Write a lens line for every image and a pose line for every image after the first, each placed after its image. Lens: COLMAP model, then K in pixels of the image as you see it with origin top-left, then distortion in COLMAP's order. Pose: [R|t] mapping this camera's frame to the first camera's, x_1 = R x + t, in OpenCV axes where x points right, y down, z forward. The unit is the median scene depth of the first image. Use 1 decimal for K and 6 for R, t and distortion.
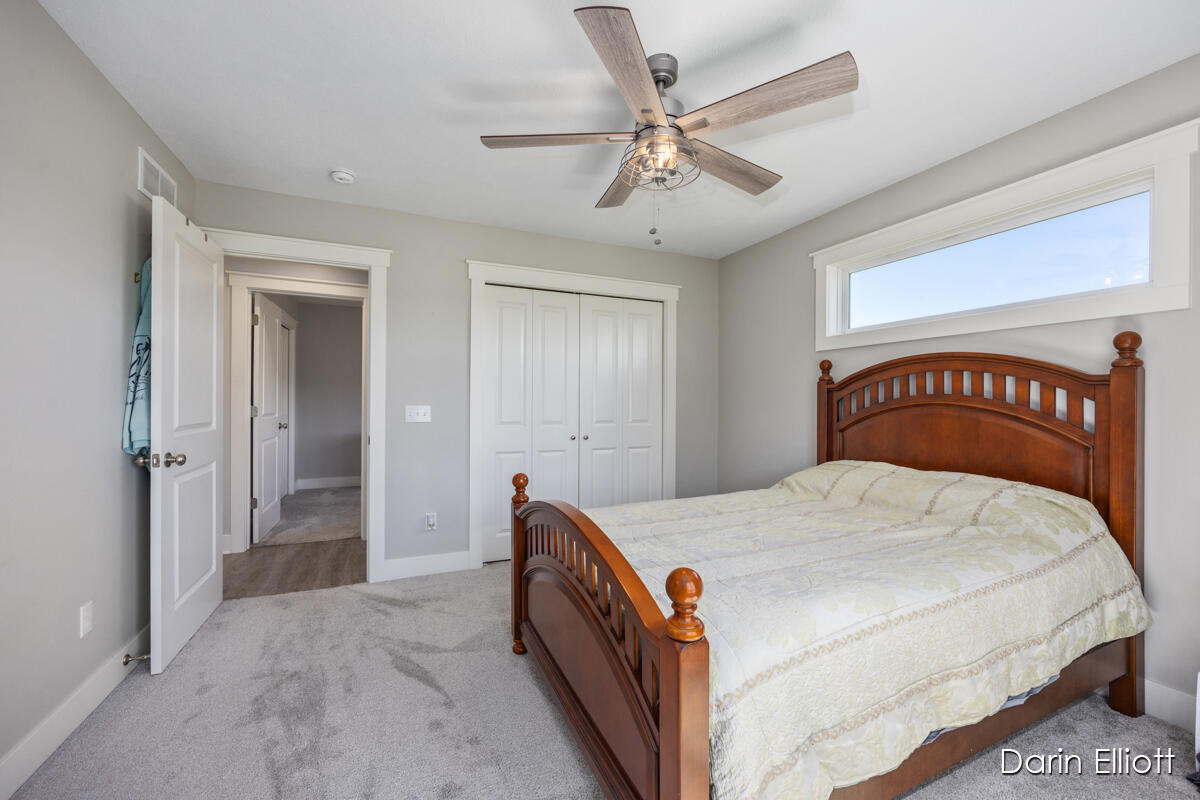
lens RADIAL K [[482.3, 0, 600.0], [0, 482.3, 400.0], [0, 0, 1]] dist [0.000355, 0.000045]
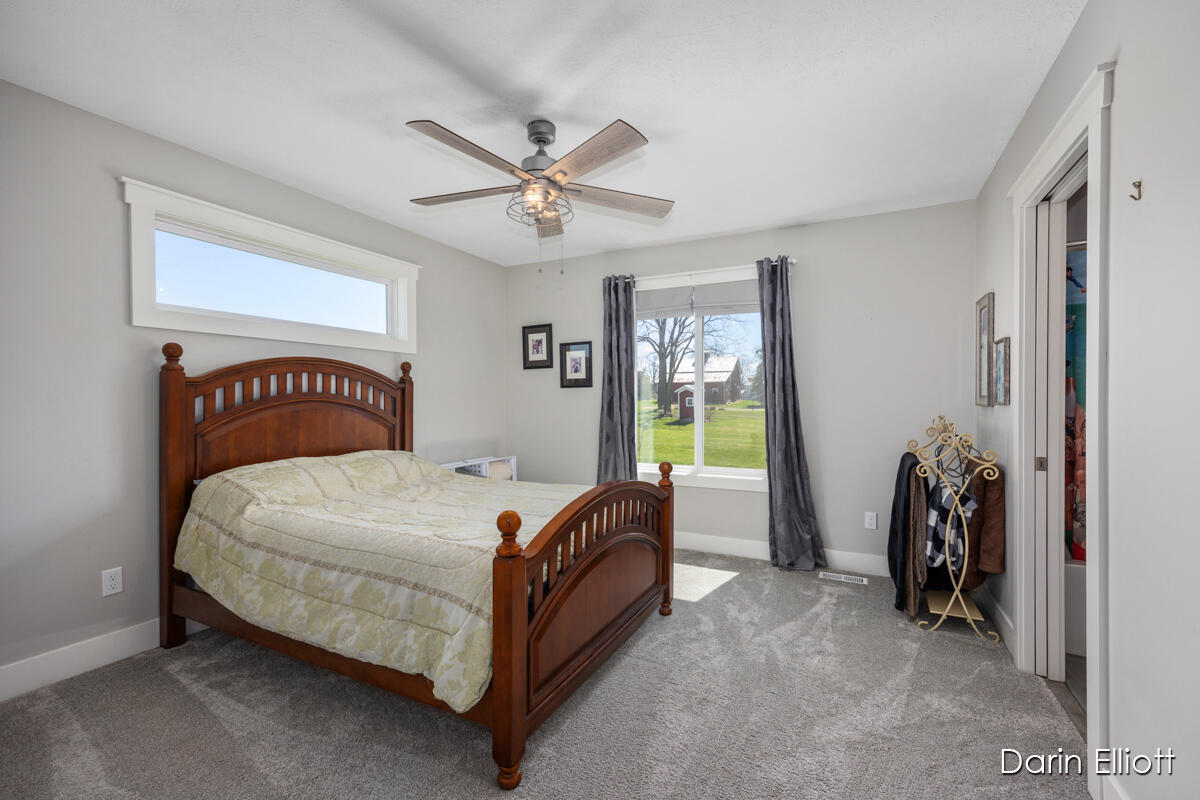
lens RADIAL K [[482.3, 0, 600.0], [0, 482.3, 400.0], [0, 0, 1]] dist [0.000355, 0.000045]
pose [[-0.621934, -0.000949, 0.783069, -0.640234], [0.002360, 0.999992, 0.003087, 0.004715], [-0.783066, 0.003768, -0.621927, 1.164908]]
